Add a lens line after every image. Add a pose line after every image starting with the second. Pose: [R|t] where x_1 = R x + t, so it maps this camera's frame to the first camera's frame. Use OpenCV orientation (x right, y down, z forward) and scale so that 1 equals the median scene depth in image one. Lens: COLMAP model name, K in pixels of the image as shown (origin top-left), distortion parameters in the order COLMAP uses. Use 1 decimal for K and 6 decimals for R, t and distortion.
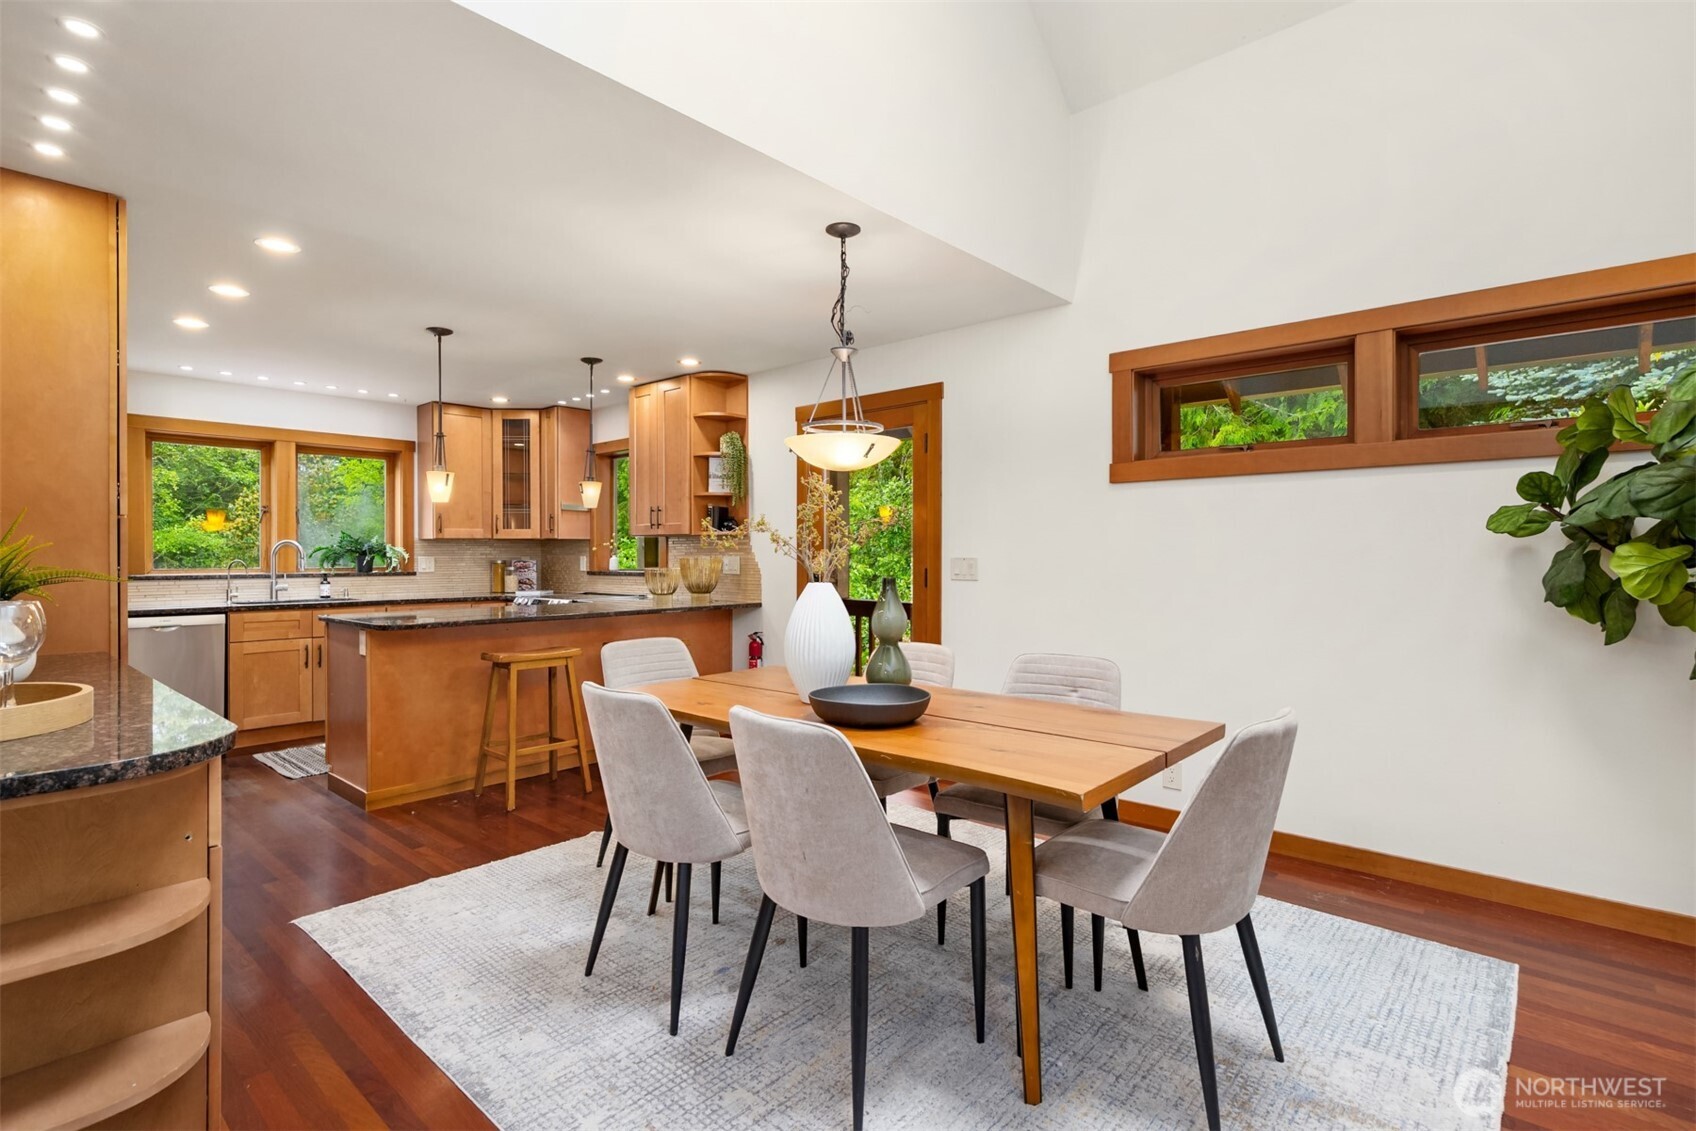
lens RADIAL K [[815.4, 0, 841.5], [0, 815.4, 560.4], [0, 0, 1]] dist [0.002649, 0.000460]
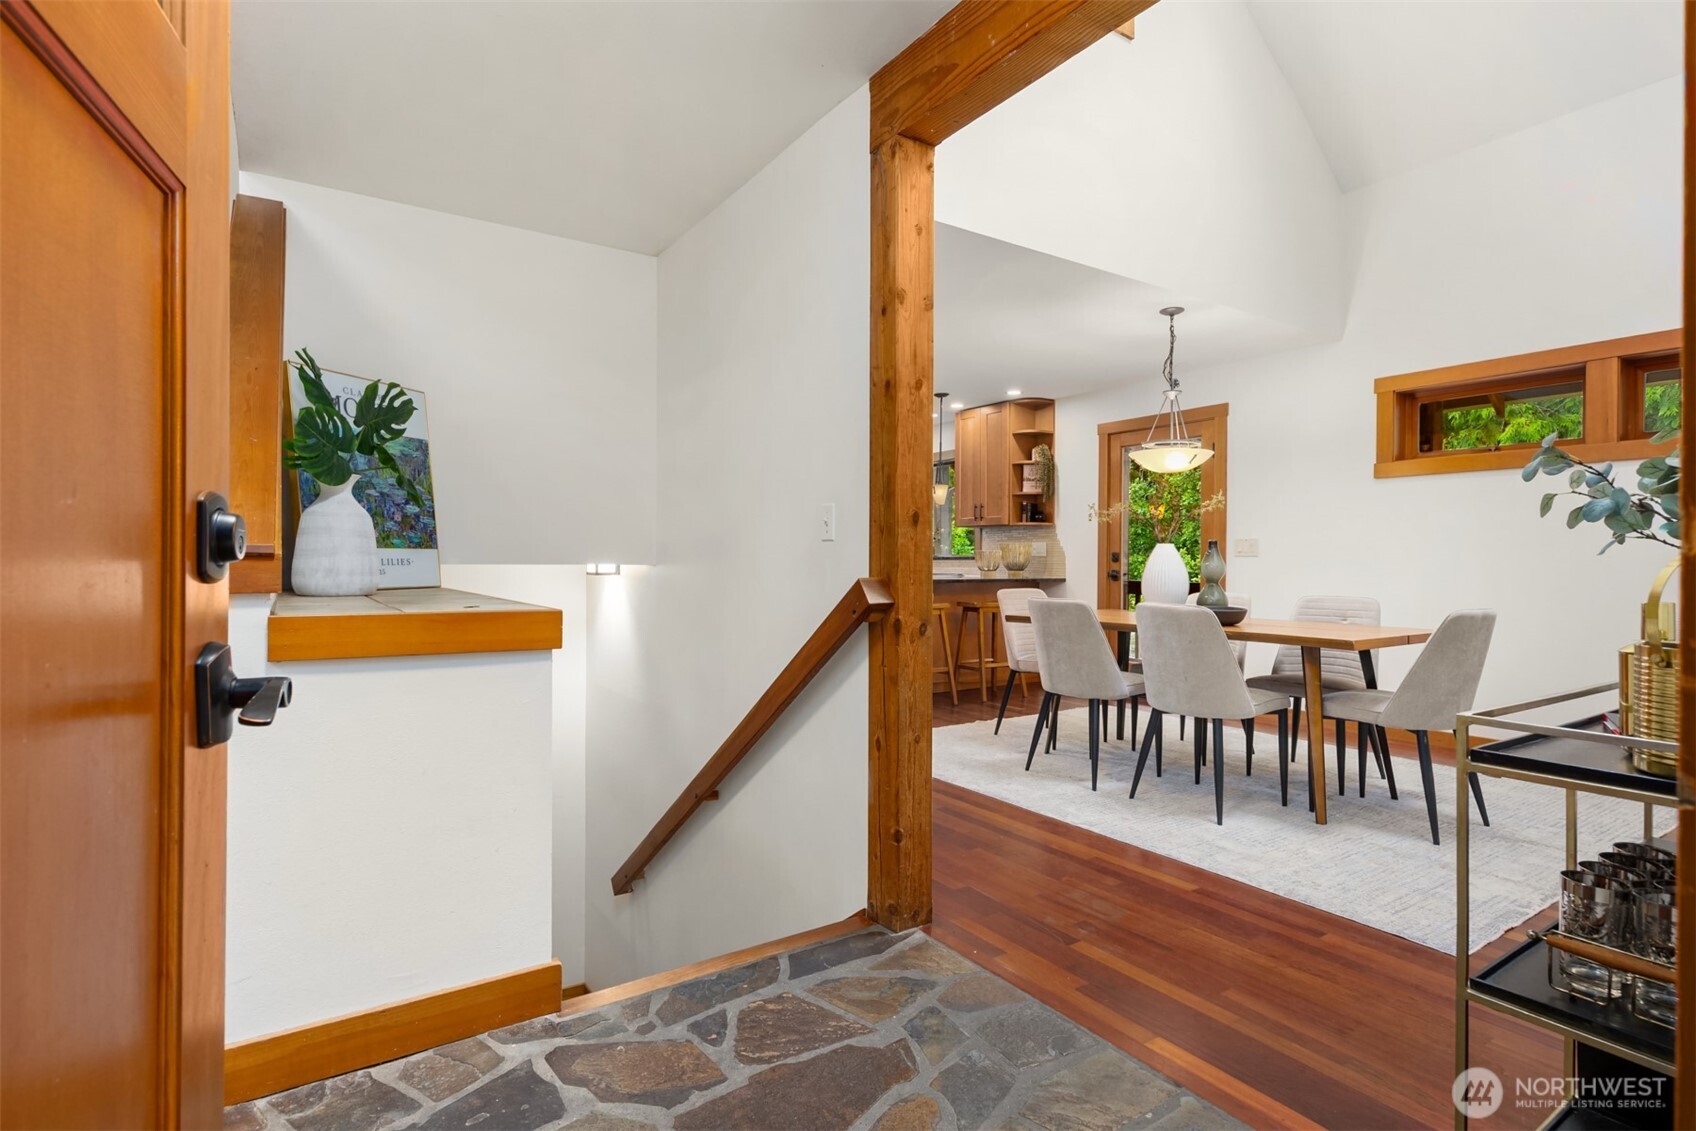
lens RADIAL K [[815.4, 0, 853.3], [0, 815.4, 560.2], [0, 0, 1]] dist [0.002649, 0.000460]
pose [[0.968040, 0.007485, -0.250686, -0.125044], [-0.009119, 0.999944, -0.005357, 0.042074], [0.250632, 0.007472, 0.968054, -0.395026]]
